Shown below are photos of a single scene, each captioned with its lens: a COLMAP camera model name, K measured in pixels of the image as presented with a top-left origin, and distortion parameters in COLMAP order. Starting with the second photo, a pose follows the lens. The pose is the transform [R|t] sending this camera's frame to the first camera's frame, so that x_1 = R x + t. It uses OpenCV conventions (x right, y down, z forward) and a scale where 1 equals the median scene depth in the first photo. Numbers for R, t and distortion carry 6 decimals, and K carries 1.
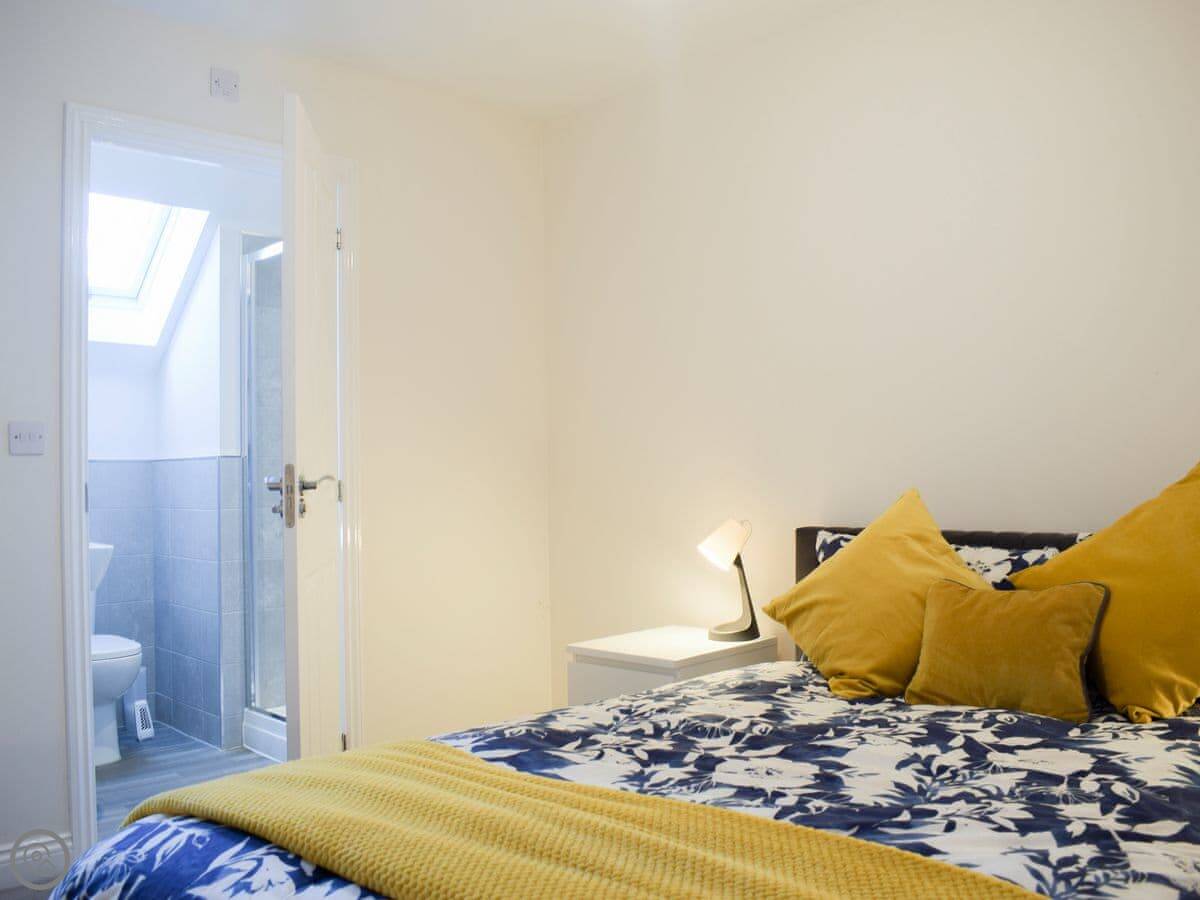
lens RADIAL K [[1066.9, 0, 657.8], [0, 1066.9, 453.5], [0, 0, 1]] dist [-0.117021, 0.026227]
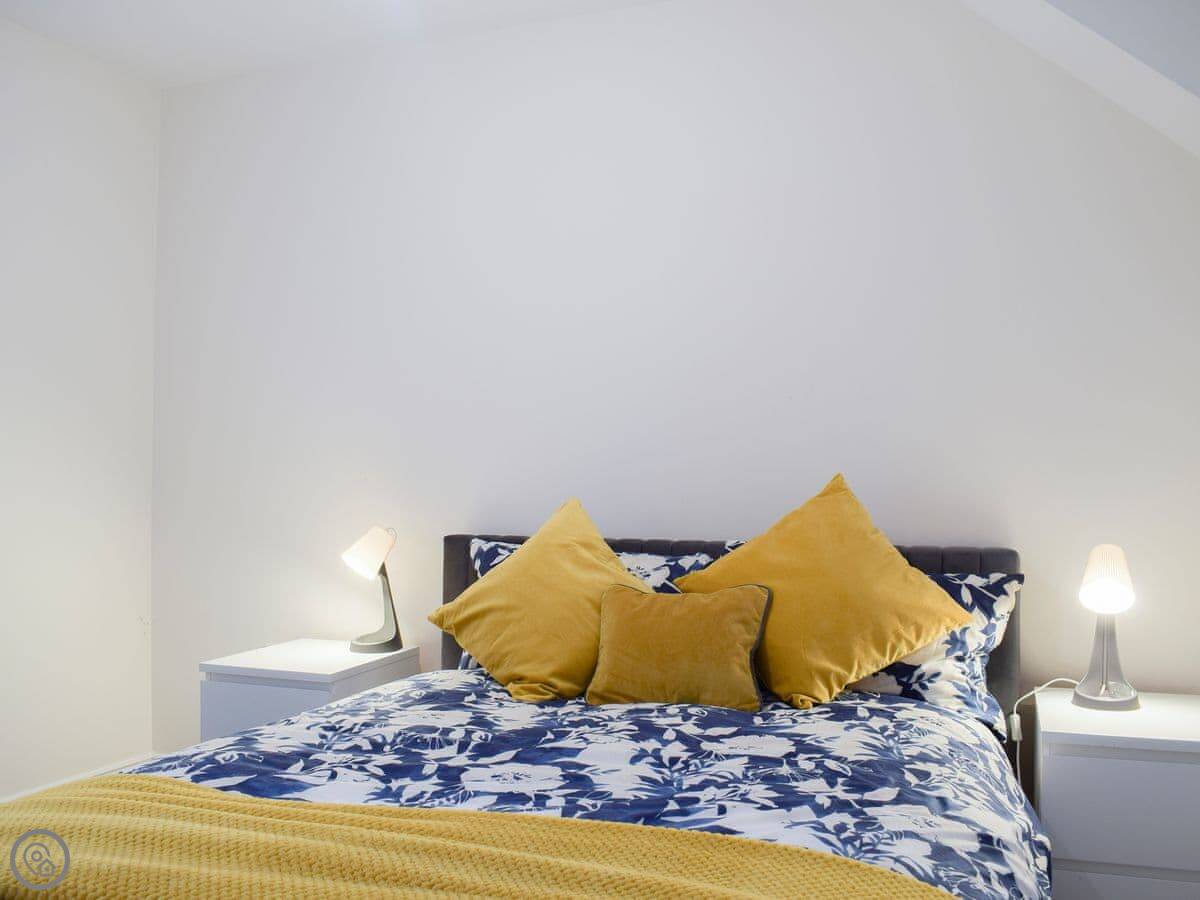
lens RADIAL K [[1066.9, 0, 657.8], [0, 1066.9, 453.5], [0, 0, 1]] dist [-0.117021, 0.026227]
pose [[0.906193, 0.027786, 0.421951, -0.183420], [-0.023951, 0.999610, -0.014387, 0.003885], [-0.422186, 0.002931, 0.906505, 0.026249]]
